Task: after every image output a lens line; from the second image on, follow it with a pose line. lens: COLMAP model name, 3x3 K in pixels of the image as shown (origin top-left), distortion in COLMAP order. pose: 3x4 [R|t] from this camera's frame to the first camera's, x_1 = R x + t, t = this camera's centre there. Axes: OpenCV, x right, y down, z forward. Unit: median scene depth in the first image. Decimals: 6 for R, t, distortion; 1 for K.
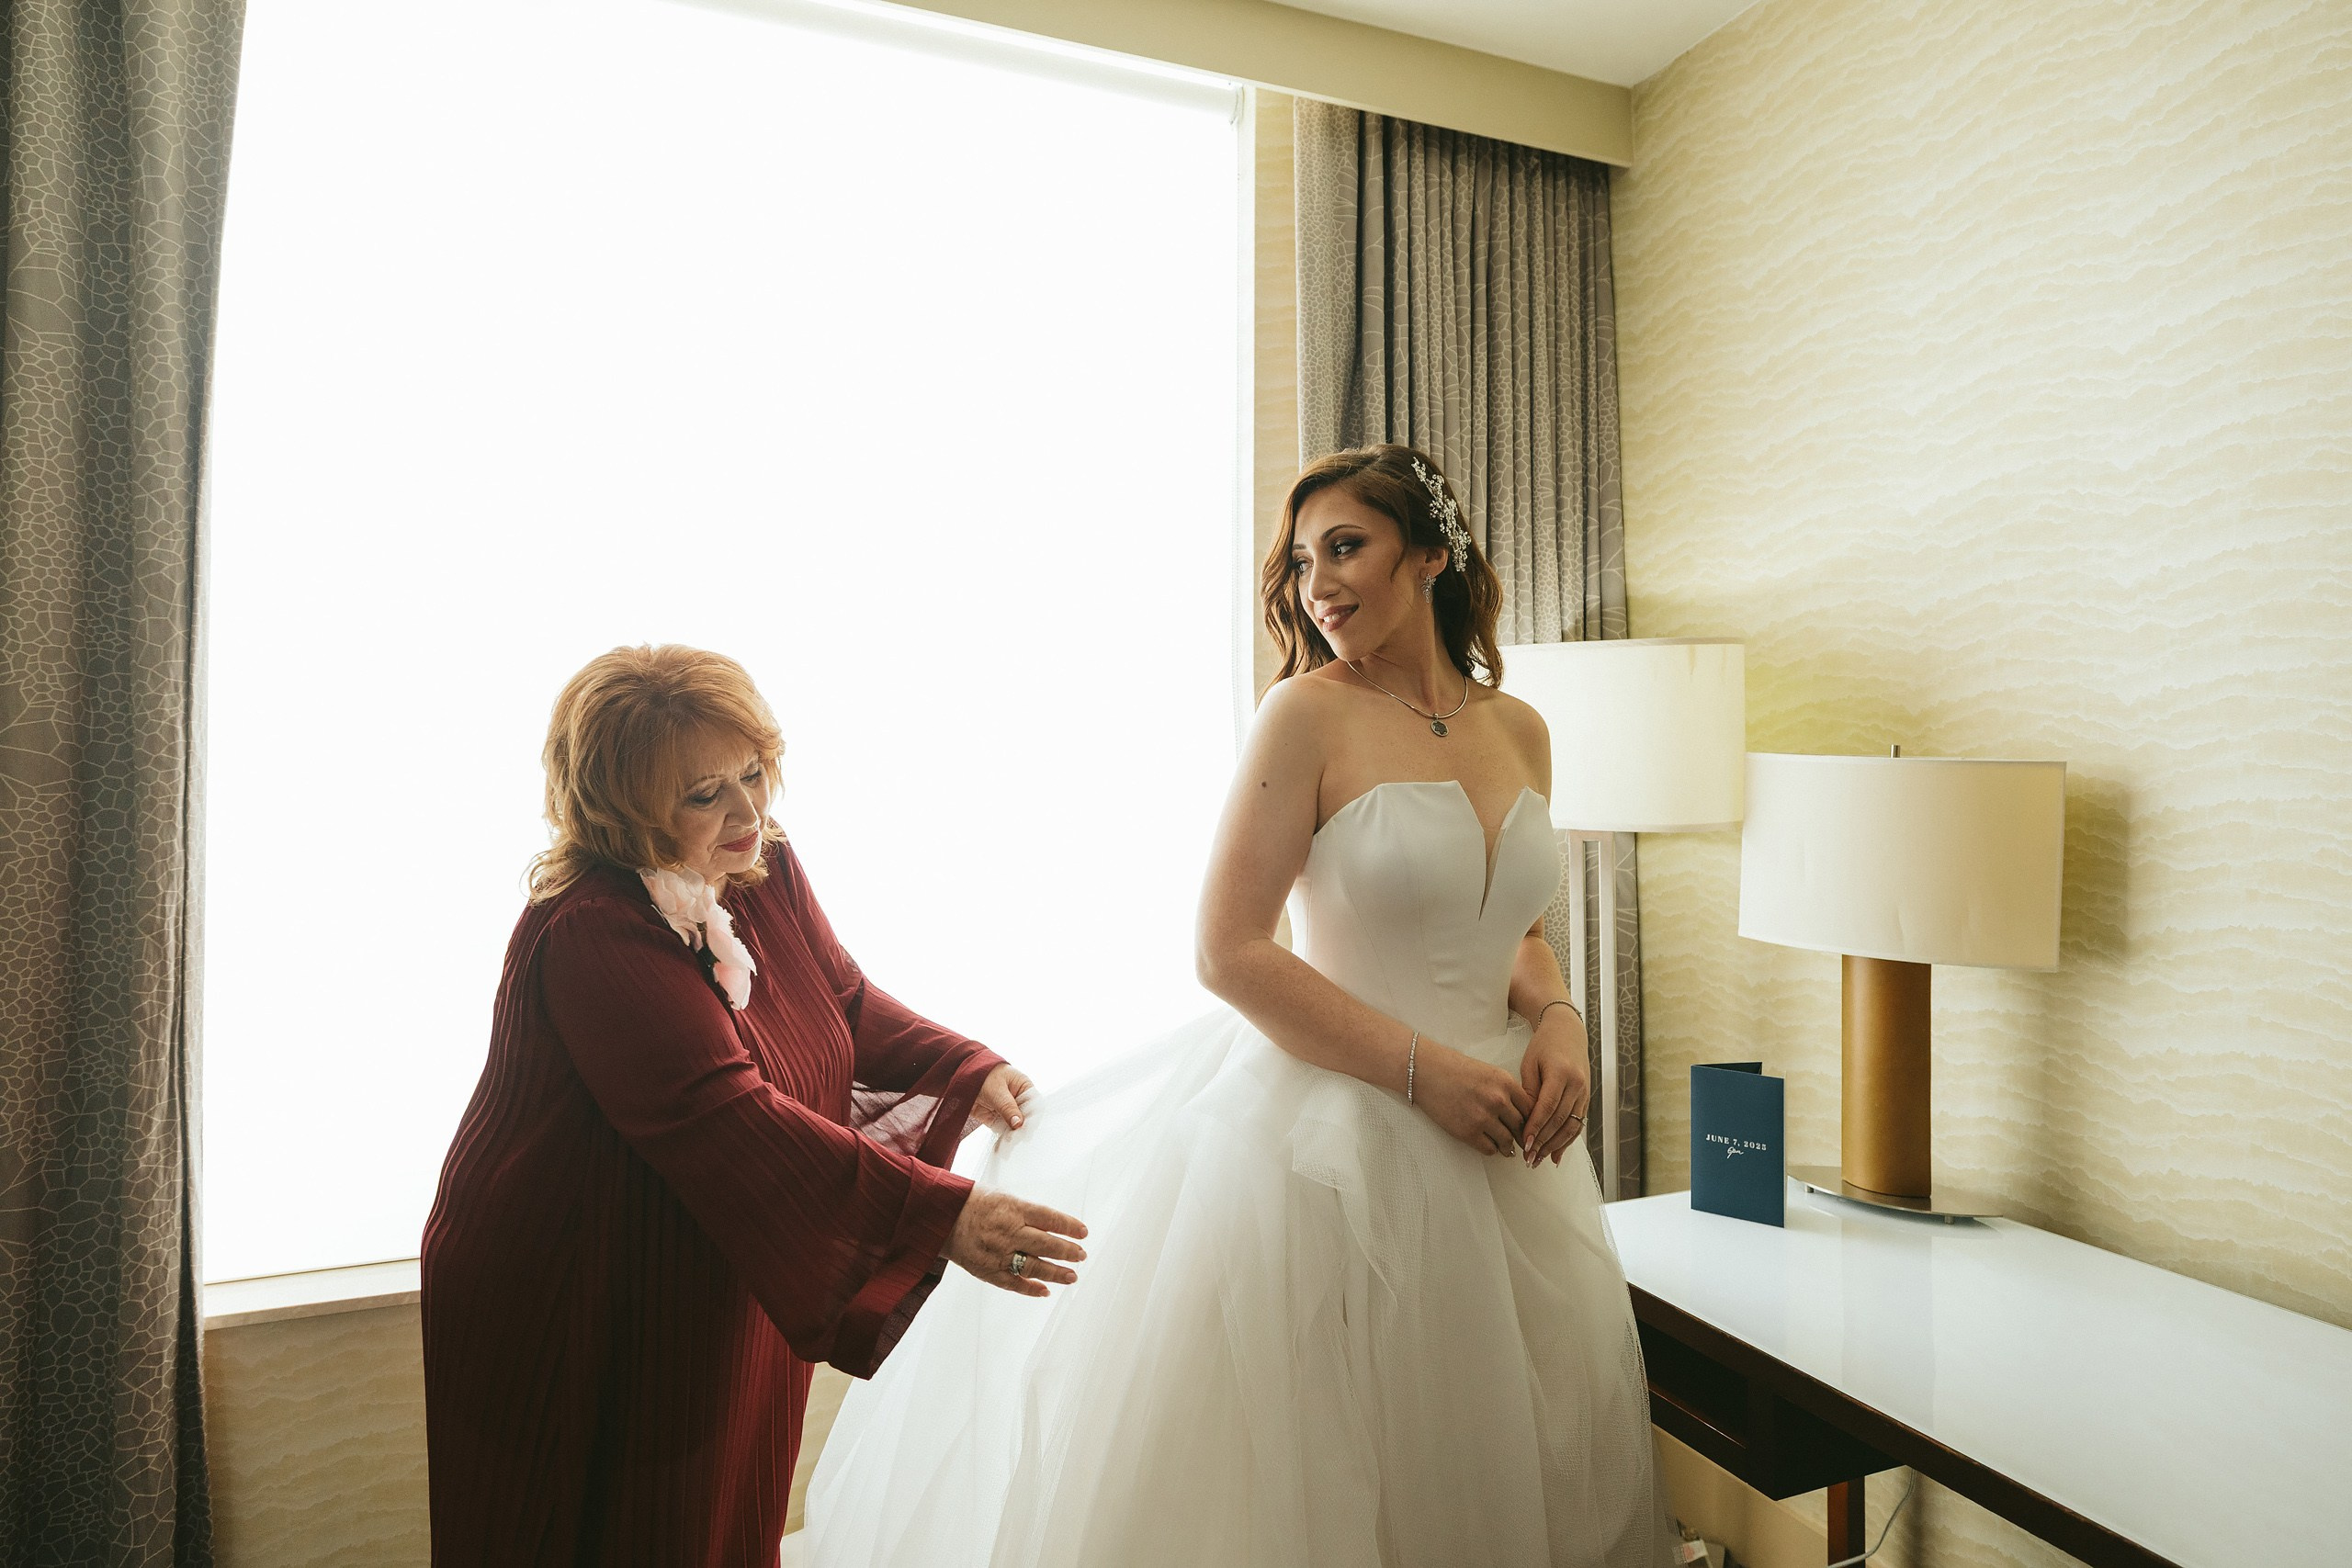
lens RADIAL K [[1505.3, 0, 1113.6], [0, 1505.3, 764.0], [0, 0, 1]] dist [0.003428, 0.033588]
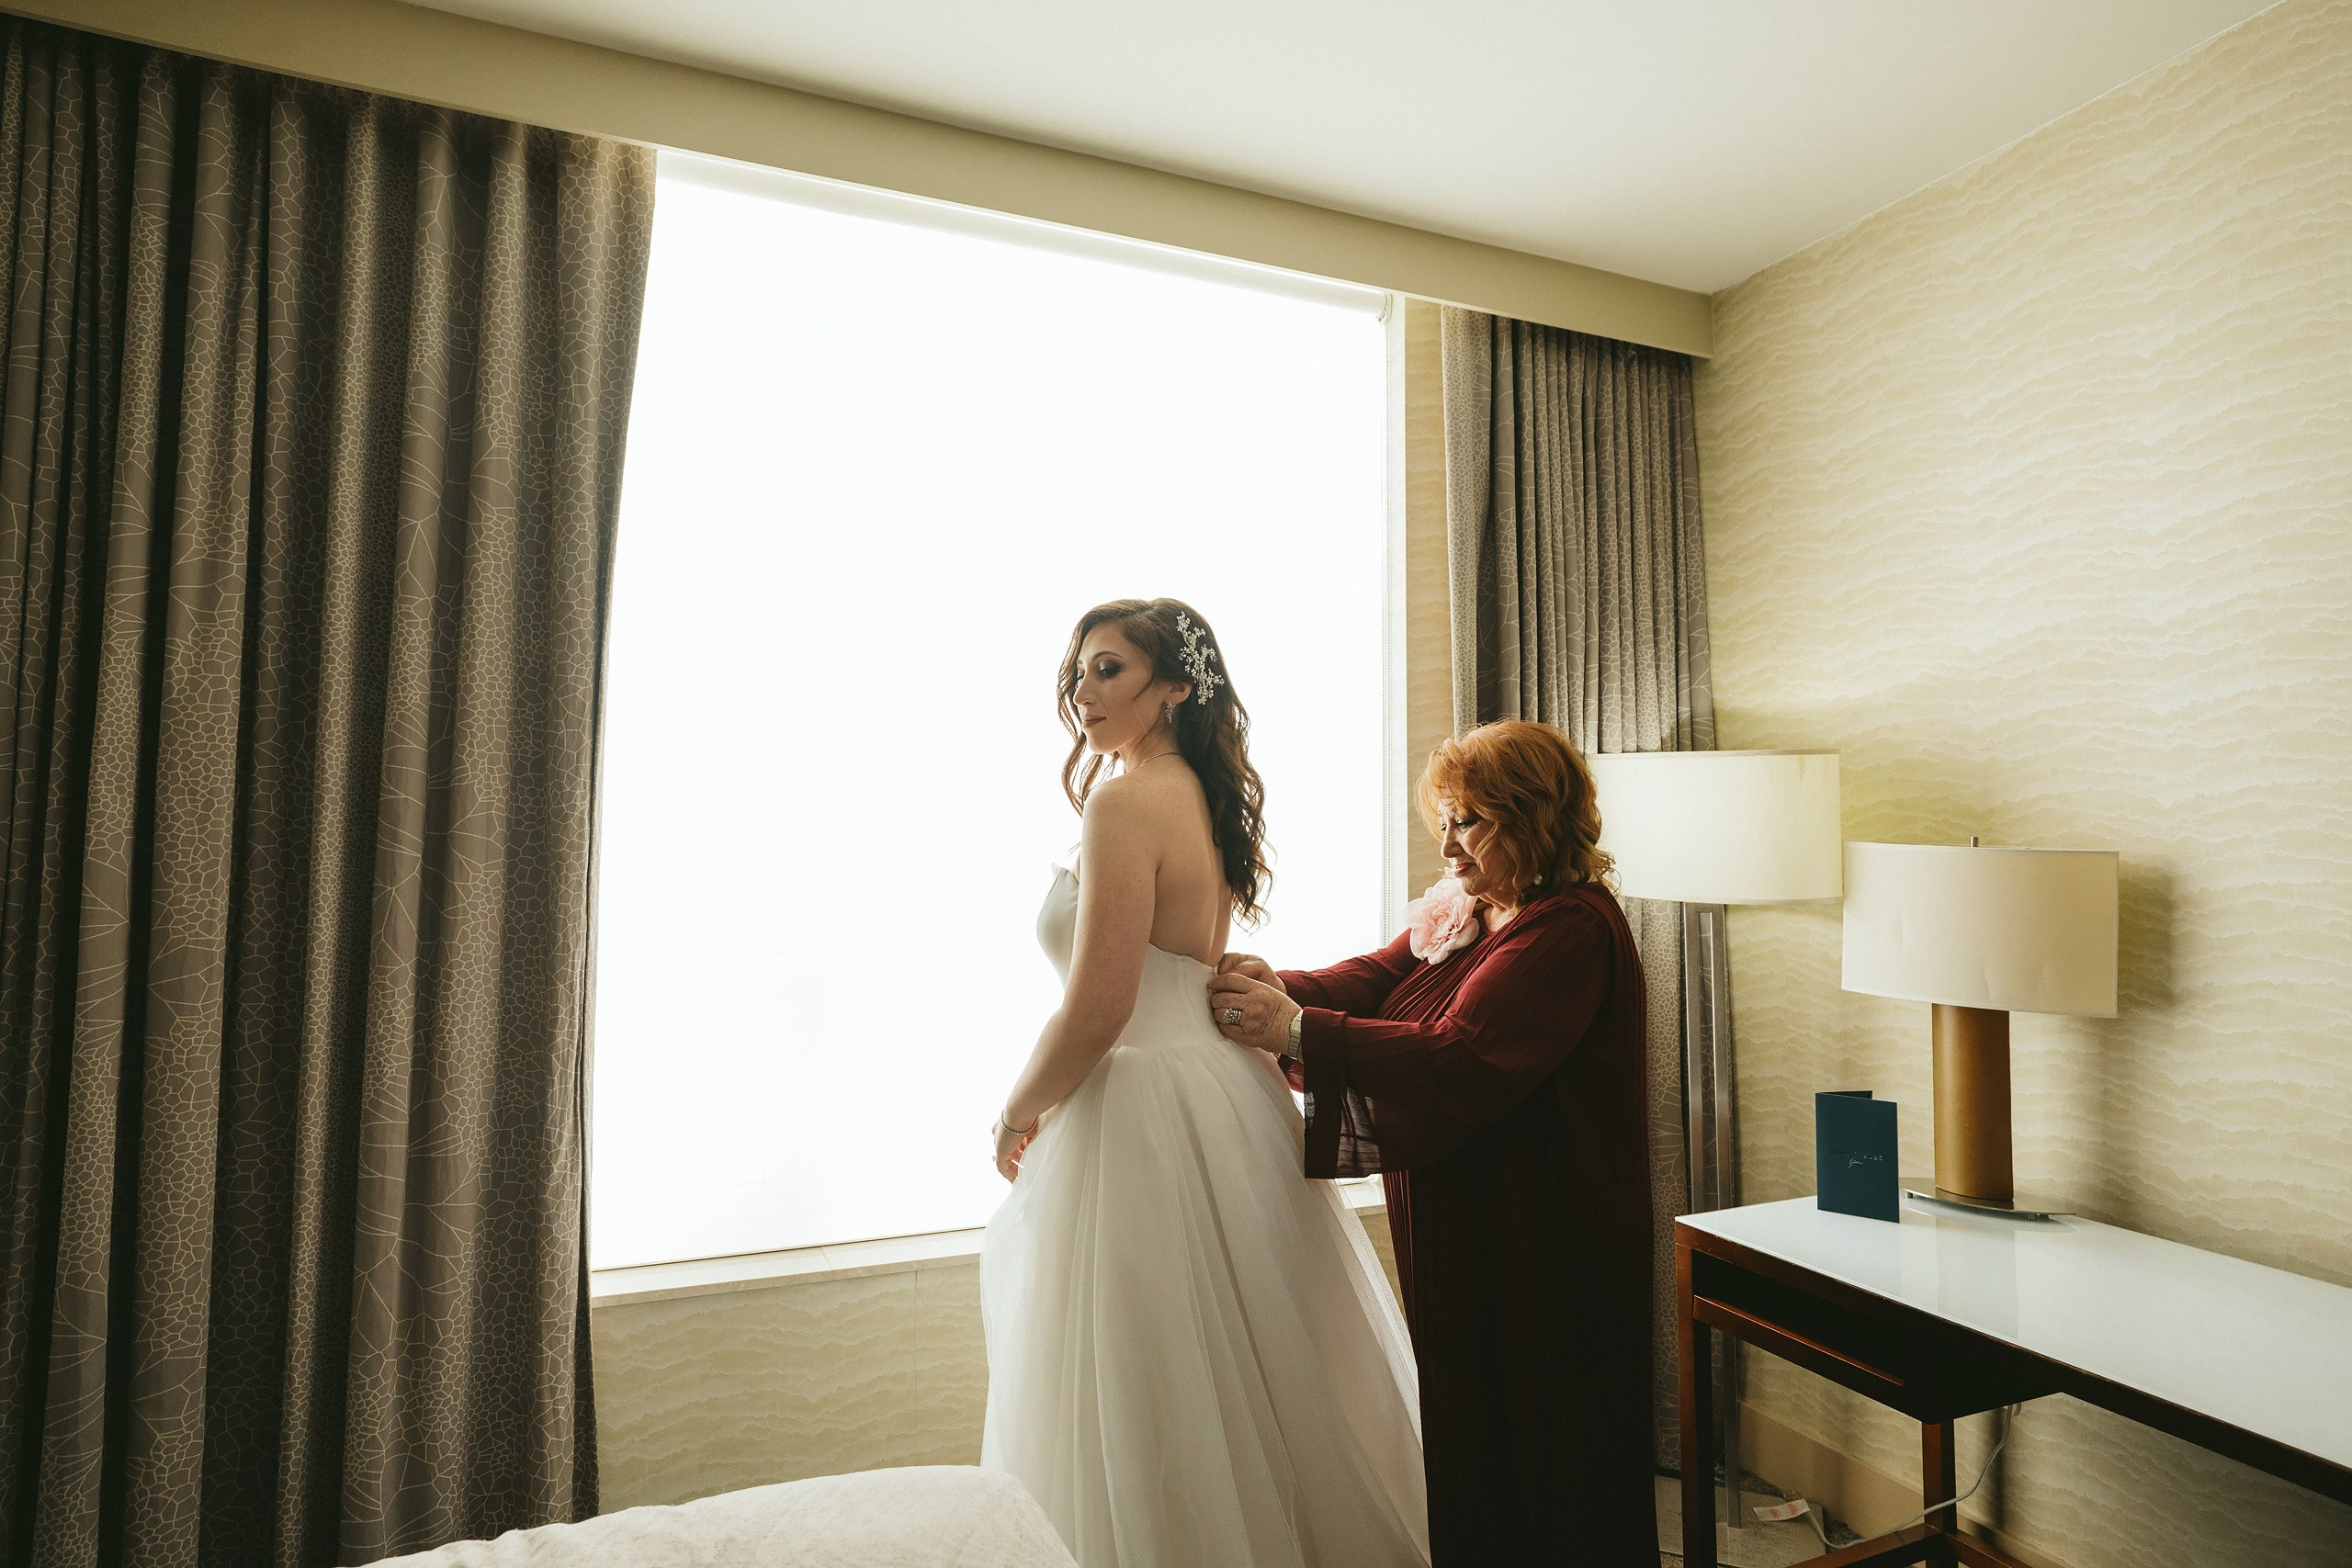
lens RADIAL K [[1360.6, 0, 1156.0], [0, 1360.6, 781.2], [0, 0, 1]] dist [-0.003699, 0.015848]
pose [[0.999991, 0.002772, -0.003276, -0.144526], [-0.002912, 0.999050, -0.043471, -0.006824], [0.003152, 0.043480, 0.999049, -0.120941]]
